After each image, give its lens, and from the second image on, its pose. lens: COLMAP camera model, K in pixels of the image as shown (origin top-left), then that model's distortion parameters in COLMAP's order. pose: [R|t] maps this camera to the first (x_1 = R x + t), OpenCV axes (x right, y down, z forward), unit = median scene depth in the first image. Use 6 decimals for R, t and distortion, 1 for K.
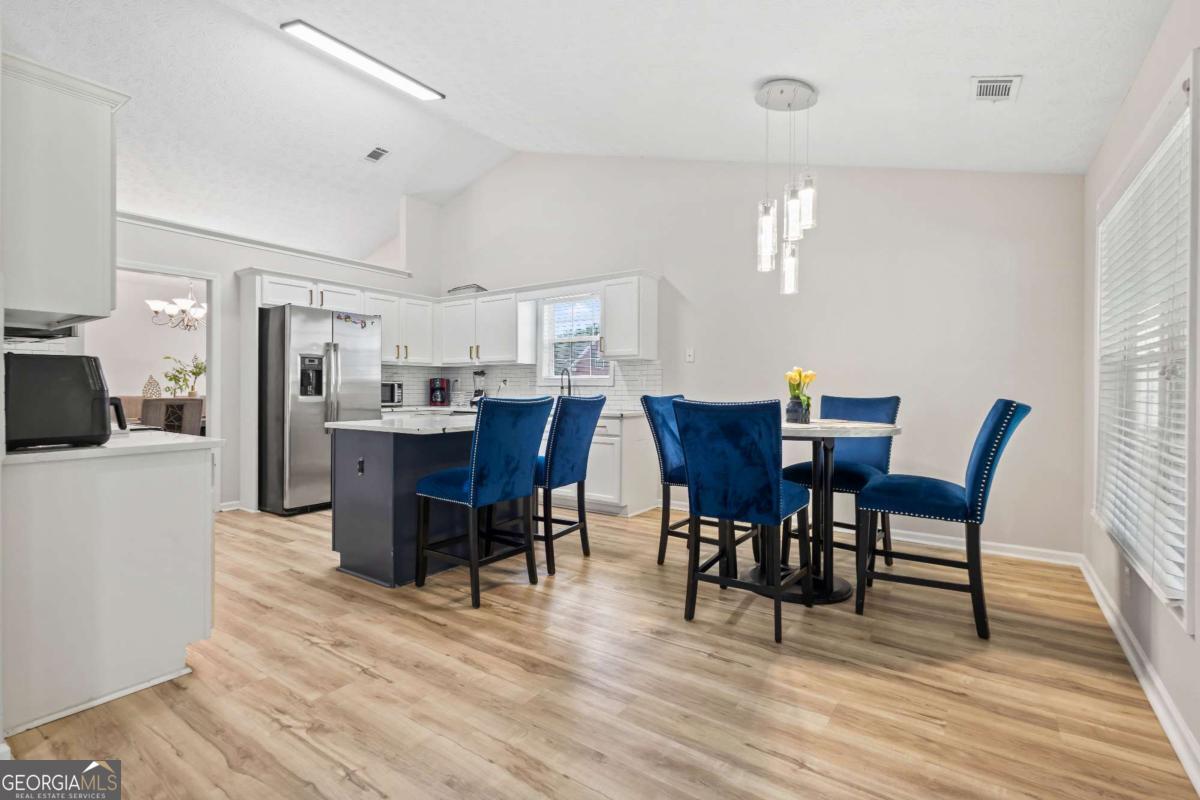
lens RADIAL K [[551.9, 0, 602.8], [0, 551.9, 392.3], [0, 0, 1]] dist [0.004455, -0.000195]
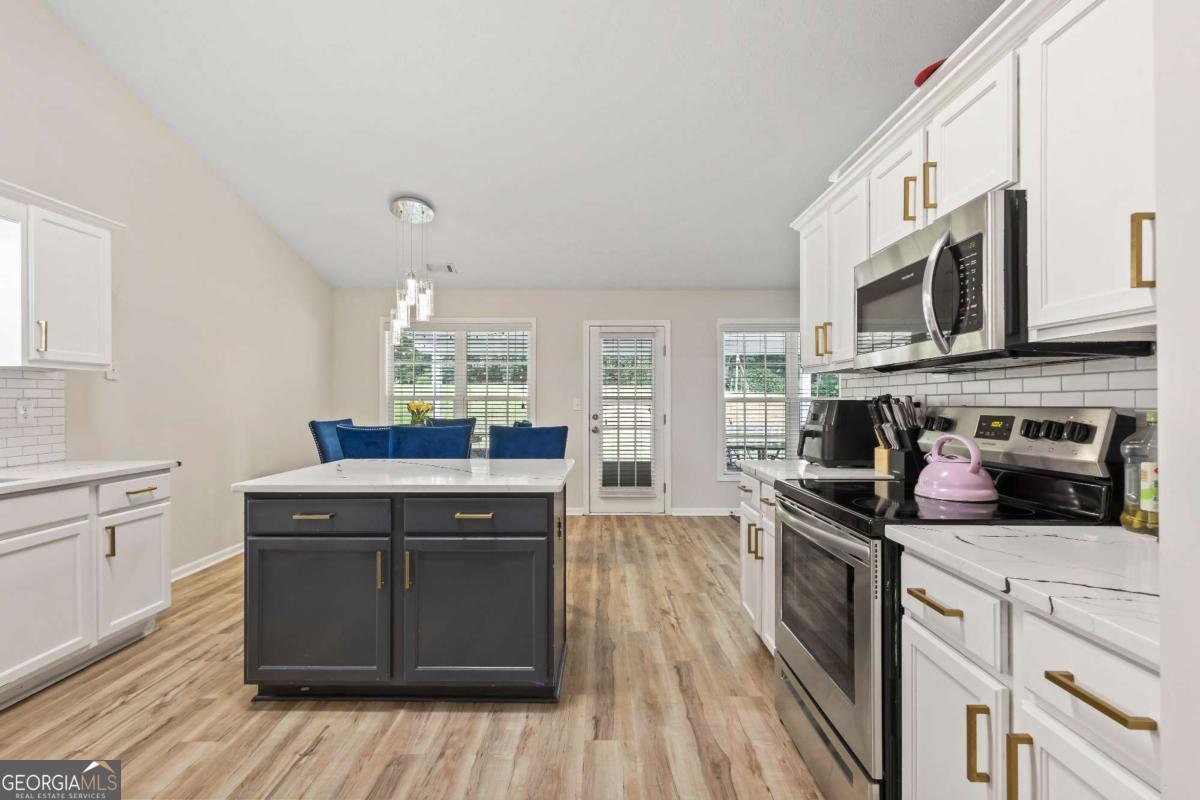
lens RADIAL K [[551.9, 0, 600.1], [0, 551.9, 403.0], [0, 0, 1]] dist [0.004455, -0.000195]
pose [[-0.563007, 0.005913, 0.826431, -1.432423], [0.010583, 0.999944, 0.000055, -0.043180], [-0.826385, 0.008777, -0.563038, 1.802879]]
